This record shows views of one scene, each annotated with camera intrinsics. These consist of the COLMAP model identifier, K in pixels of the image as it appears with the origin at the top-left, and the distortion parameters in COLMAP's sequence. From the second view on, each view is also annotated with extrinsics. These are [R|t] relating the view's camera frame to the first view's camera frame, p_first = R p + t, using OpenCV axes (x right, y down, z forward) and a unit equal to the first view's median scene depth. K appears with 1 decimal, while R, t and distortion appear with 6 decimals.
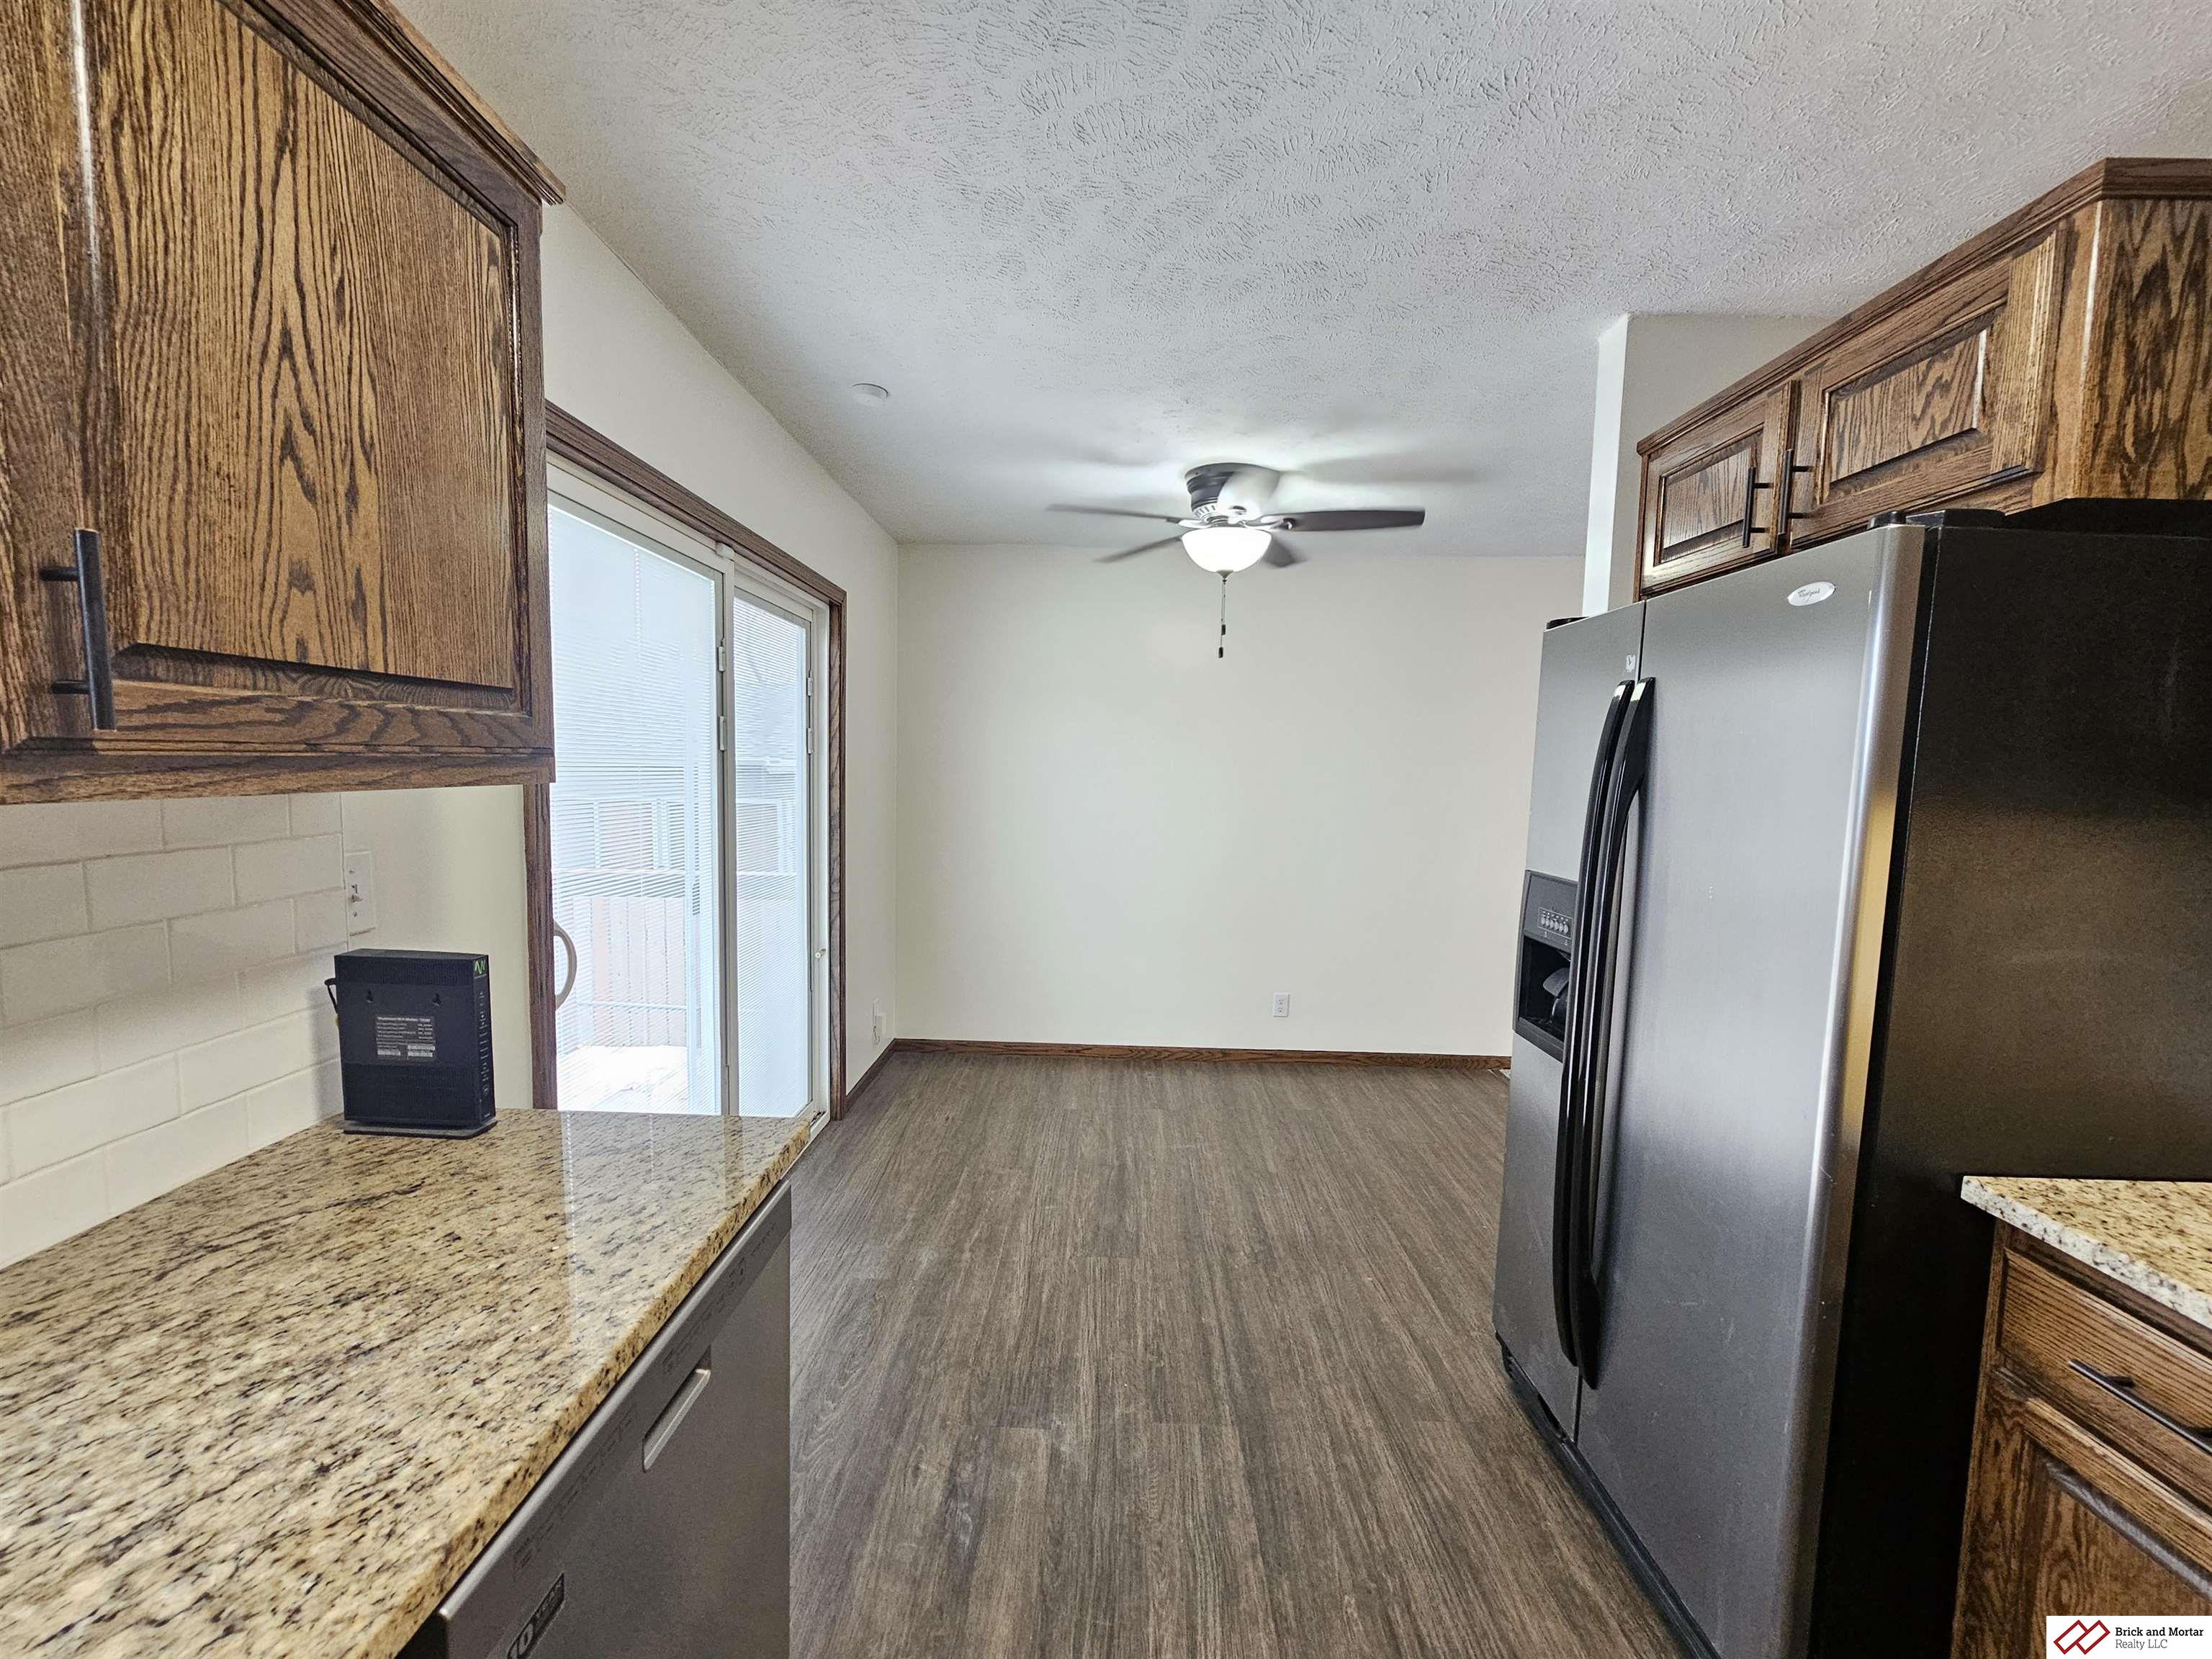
lens RADIAL K [[898.4, 0, 1102.9], [0, 898.4, 832.2], [0, 0, 1]] dist [-0.005955, 0.001831]
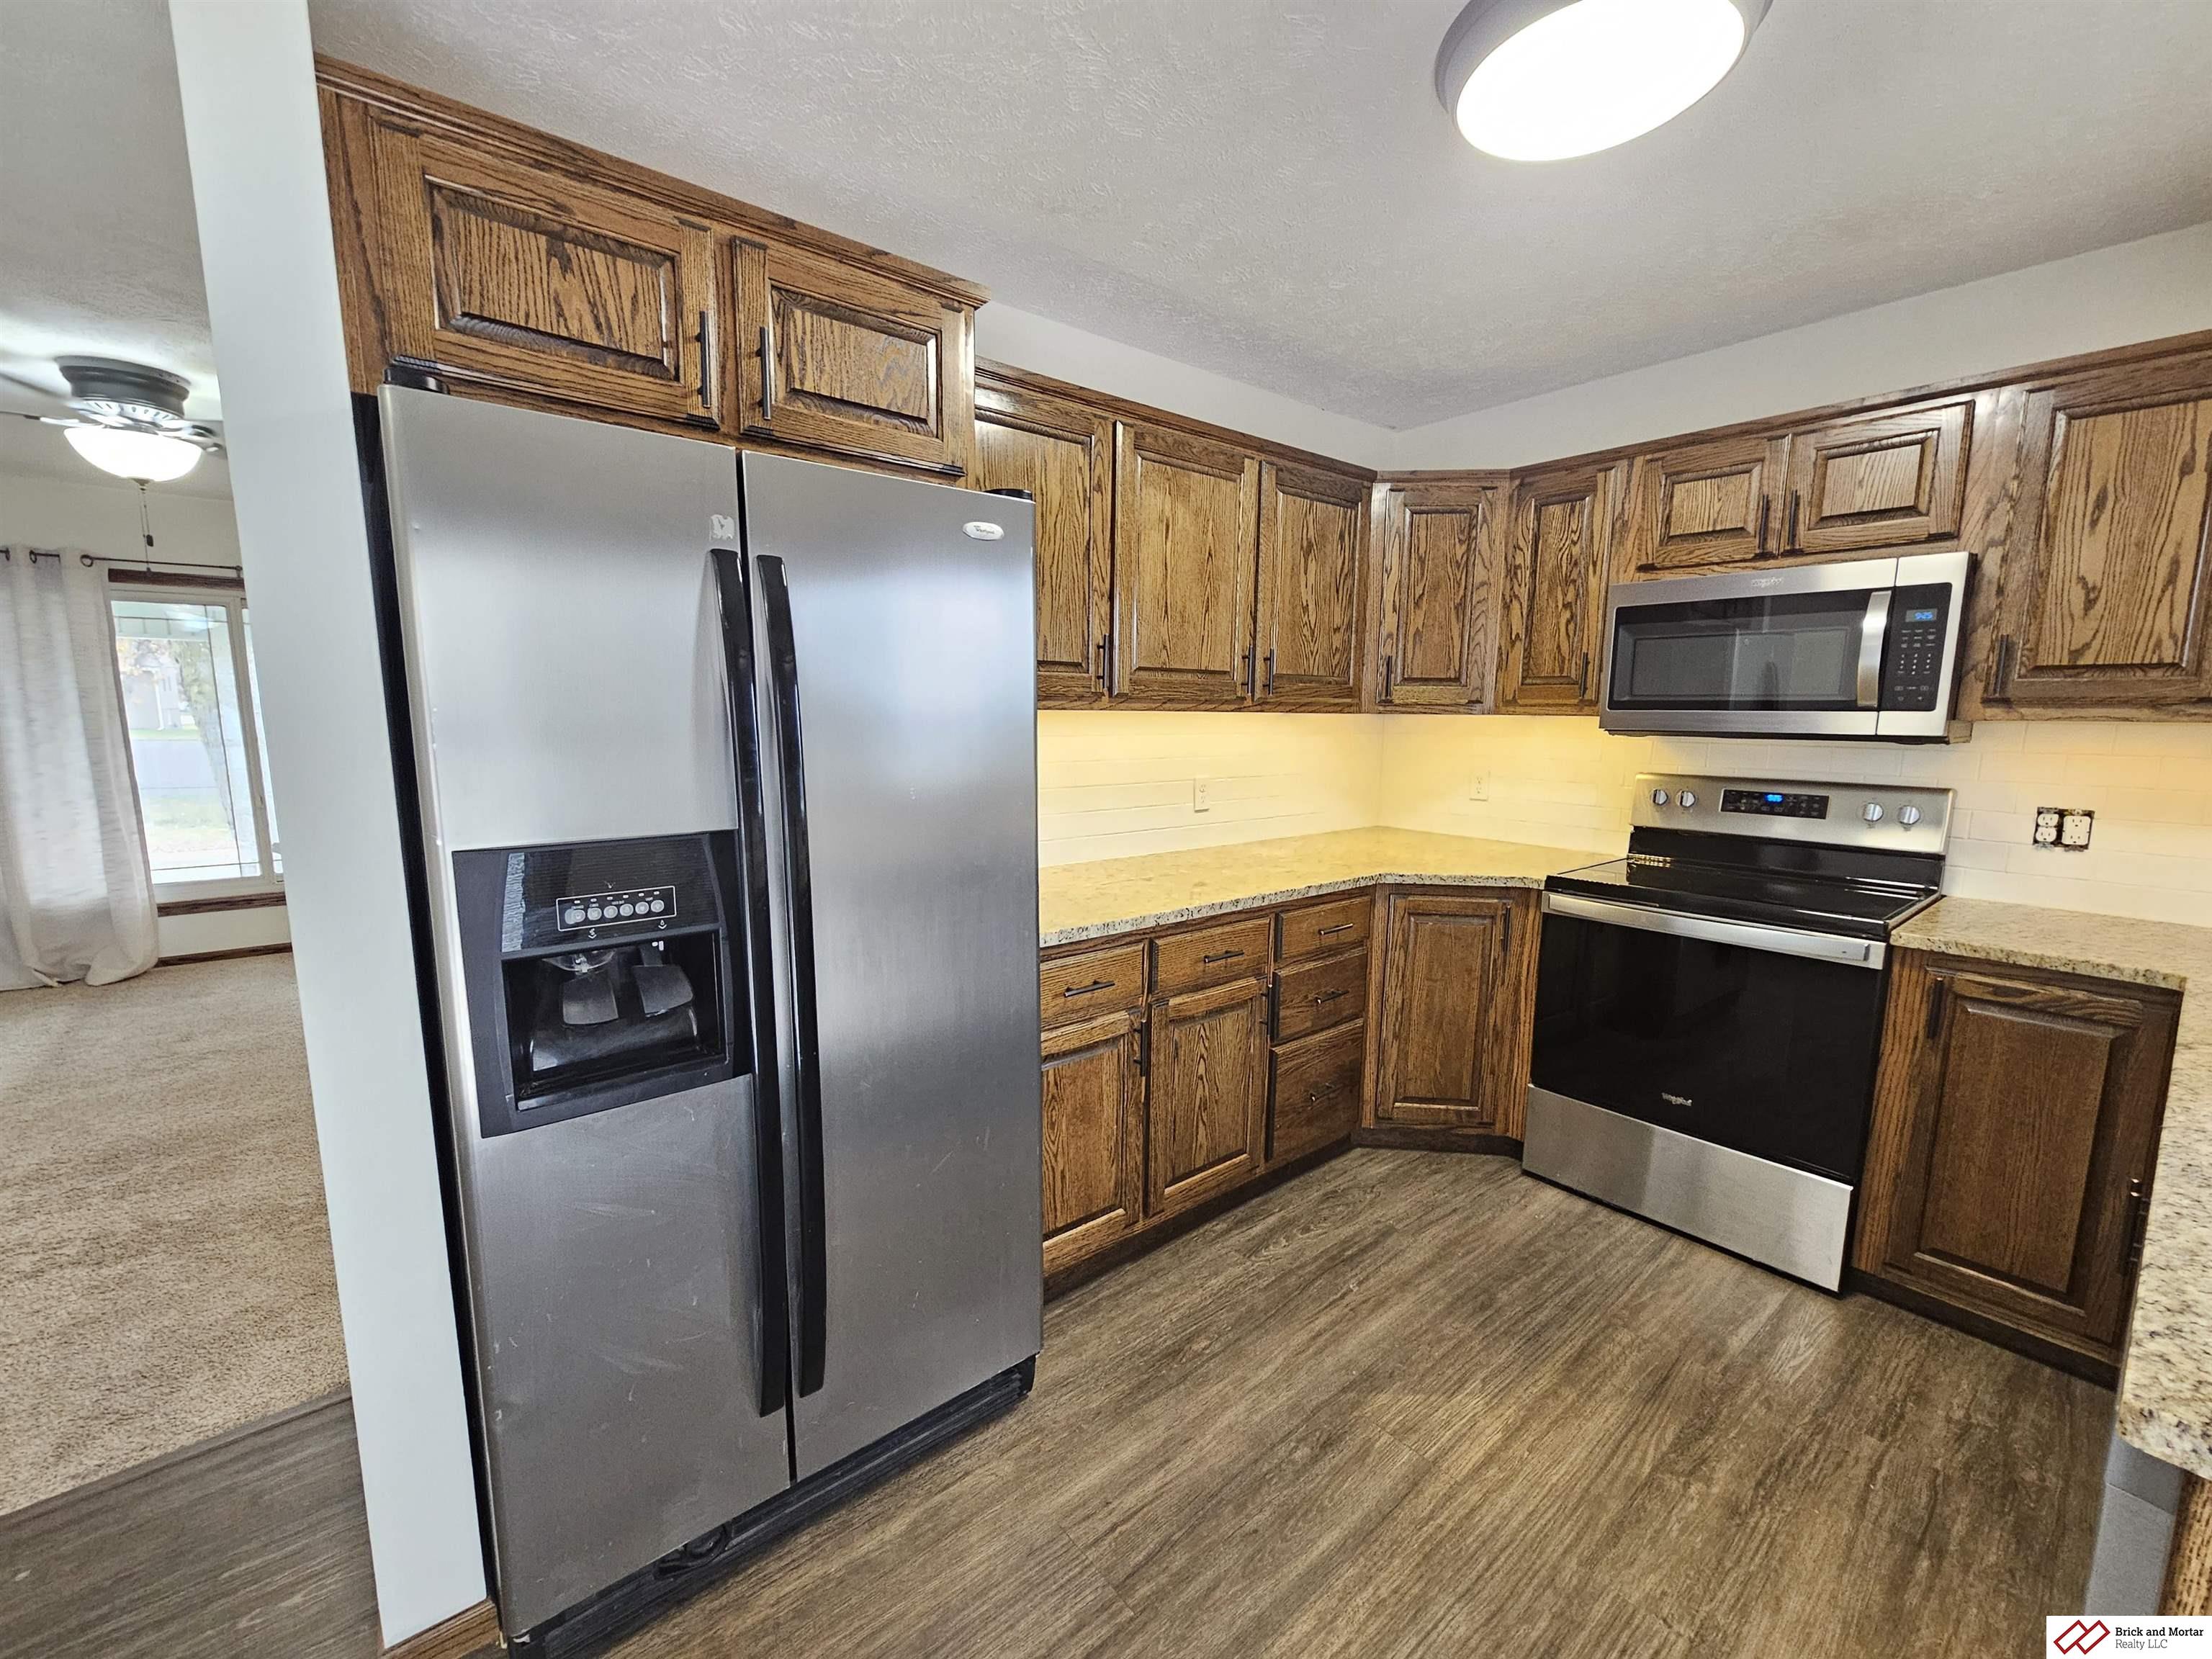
lens RADIAL K [[898.4, 0, 1105.1], [0, 898.4, 835.2], [0, 0, 1]] dist [-0.005955, 0.001831]
pose [[-0.647278, -0.132746, 0.750606, -0.257454], [0.040586, 0.977320, 0.207840, -0.089954], [-0.761172, 0.164995, -0.627211, 1.476565]]
